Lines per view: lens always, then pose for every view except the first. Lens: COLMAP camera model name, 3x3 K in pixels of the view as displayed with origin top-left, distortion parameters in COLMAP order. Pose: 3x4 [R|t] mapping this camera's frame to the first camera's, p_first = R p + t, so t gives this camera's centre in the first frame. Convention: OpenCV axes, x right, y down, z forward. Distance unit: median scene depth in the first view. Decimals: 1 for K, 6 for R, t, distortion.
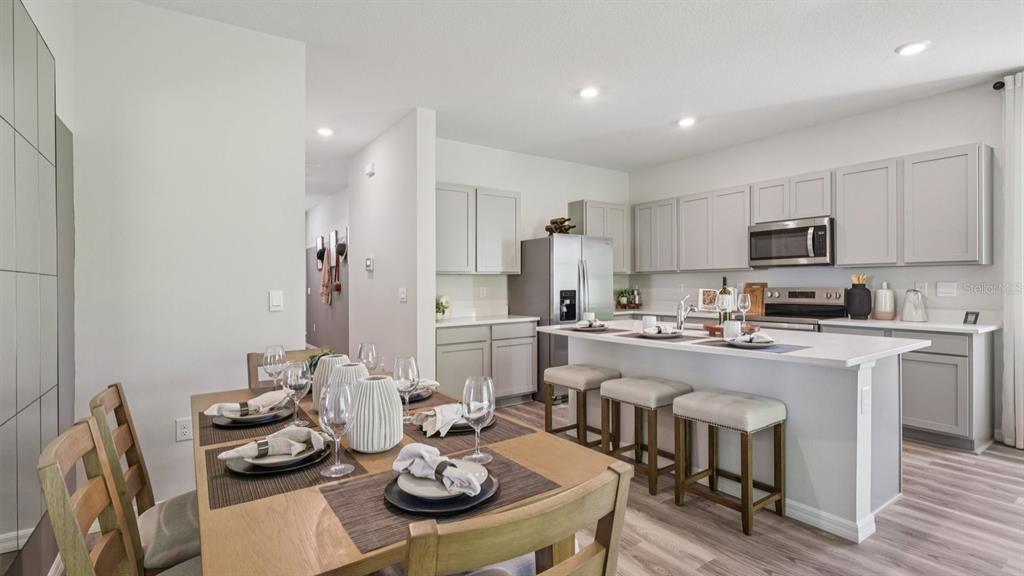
lens RADIAL K [[474.6, 0, 510.5], [0, 474.6, 285.6], [0, 0, 1]] dist [-0.001914, -0.000497]
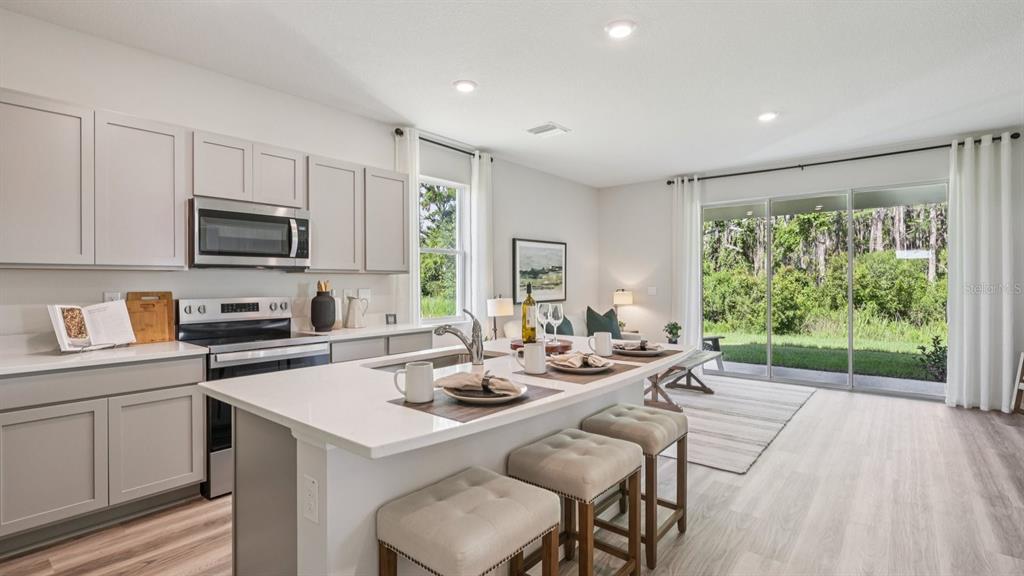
lens RADIAL K [[474.6, 0, 507.9], [0, 474.6, 288.3], [0, 0, 1]] dist [-0.001914, -0.000497]
pose [[-0.268822, 0.000240, 0.963190, -0.209124], [0.012019, 0.999923, 0.003105, -0.007778], [-0.963115, 0.012411, -0.268805, 0.863255]]
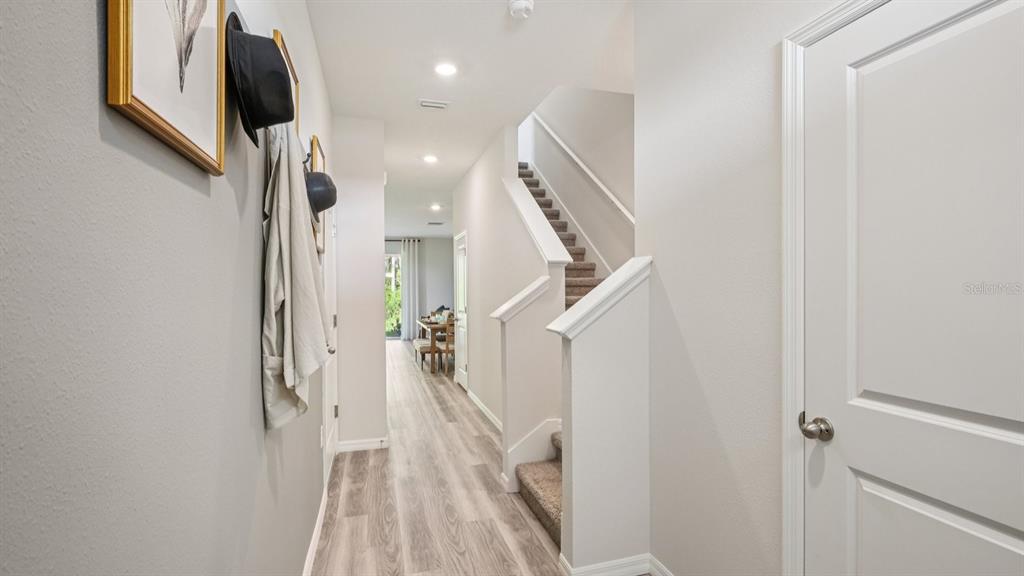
lens RADIAL K [[474.6, 0, 511.9], [0, 474.6, 289.4], [0, 0, 1]] dist [-0.001914, -0.000497]
pose [[-0.948861, 0.018403, 0.315159, -0.489487], [0.021497, 0.999749, 0.006342, -0.020720], [-0.314963, 0.012792, -0.949018, 1.319719]]
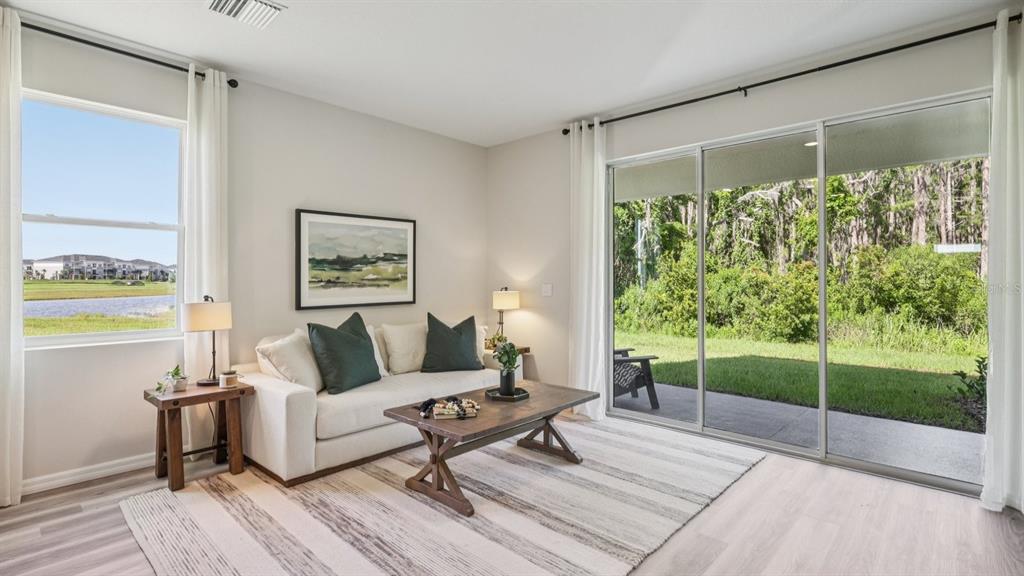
lens RADIAL K [[474.6, 0, 512.8], [0, 474.6, 280.0], [0, 0, 1]] dist [-0.001914, -0.000497]
pose [[-0.213471, 0.011730, 0.976879, -0.078984], [0.006765, 0.999922, -0.010528, -0.005262], [-0.976926, 0.004361, -0.213533, 0.641918]]
